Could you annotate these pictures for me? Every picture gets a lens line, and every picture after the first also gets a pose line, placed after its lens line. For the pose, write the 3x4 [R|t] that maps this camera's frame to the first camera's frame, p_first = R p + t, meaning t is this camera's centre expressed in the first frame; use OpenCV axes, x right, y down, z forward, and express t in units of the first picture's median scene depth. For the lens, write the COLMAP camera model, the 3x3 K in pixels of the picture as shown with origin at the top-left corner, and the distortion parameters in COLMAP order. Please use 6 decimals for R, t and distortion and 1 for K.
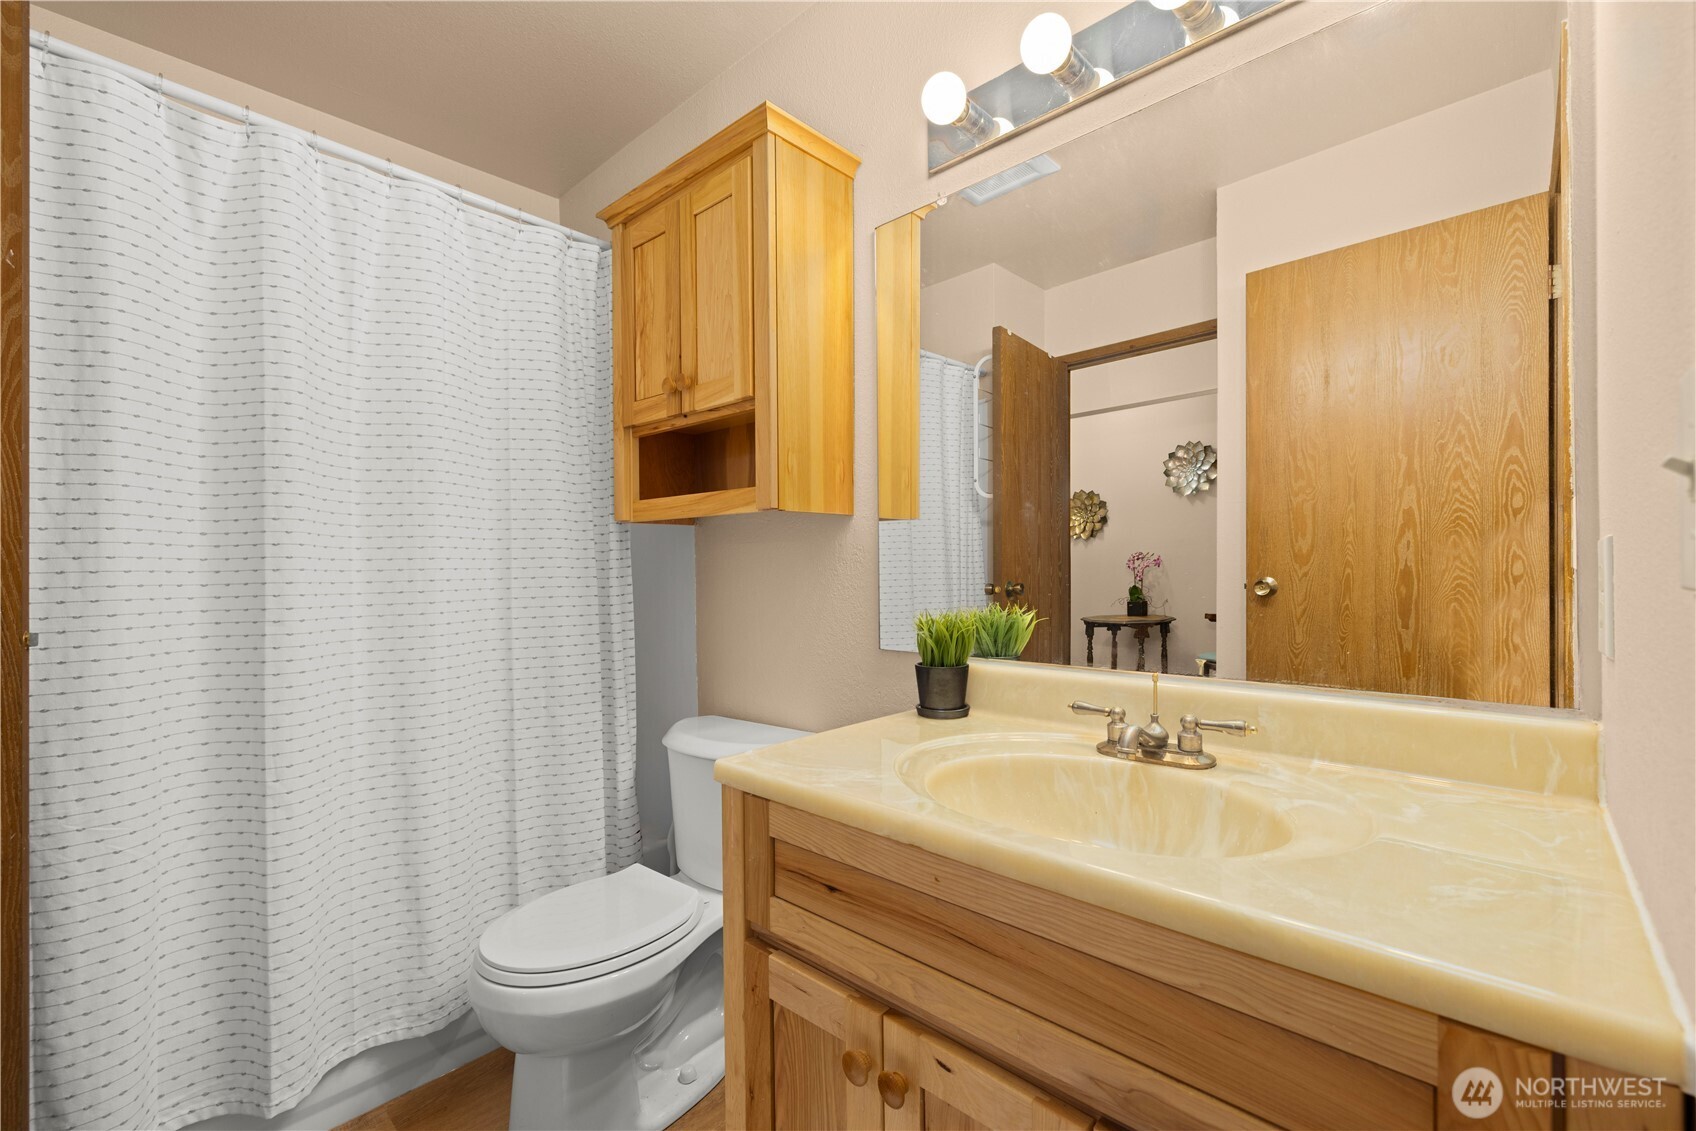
lens RADIAL K [[709.5, 0, 854.1], [0, 709.5, 562.8], [0, 0, 1]] dist [0.002954, 0.000186]
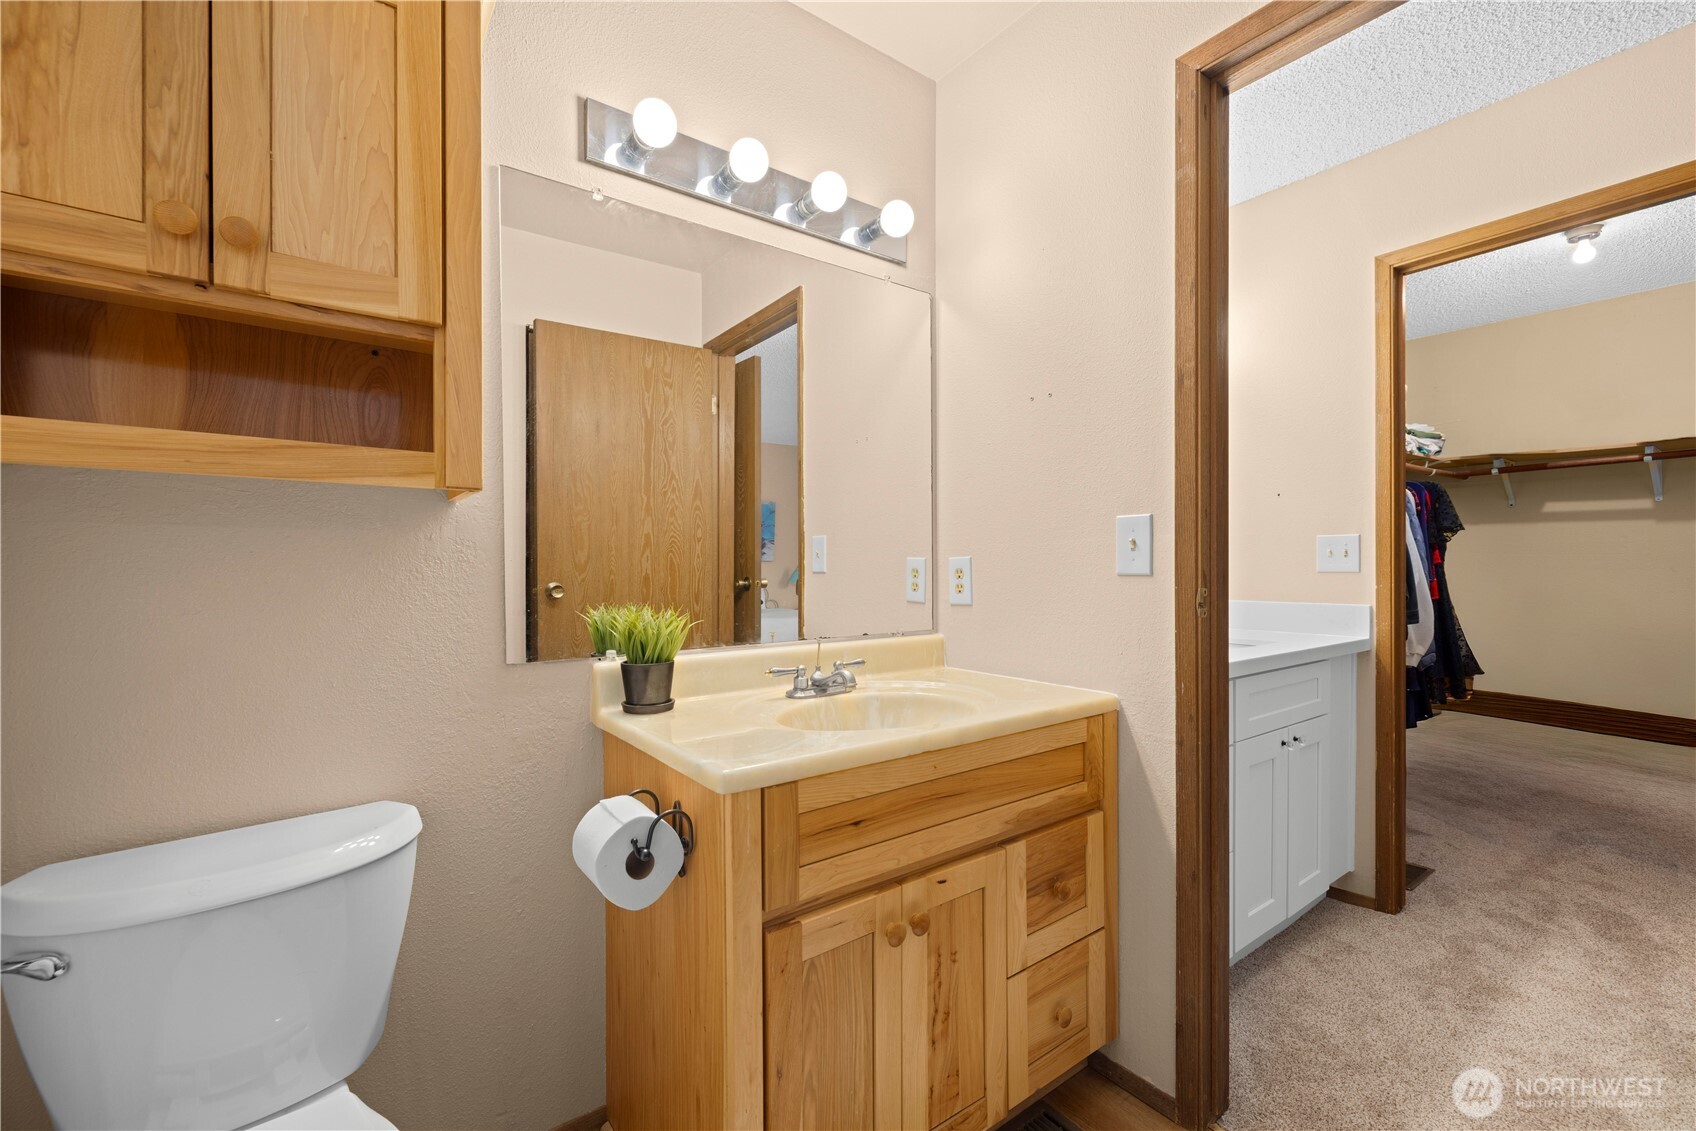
lens RADIAL K [[702.6, 0, 844.4], [0, 702.6, 573.8], [0, 0, 1]] dist [0.000933, -0.000049]
pose [[0.196805, 0.003534, 0.980436, -0.834217], [0.001079, 0.999992, -0.003821, 0.017912], [-0.980442, 0.001810, 0.196800, 0.521125]]
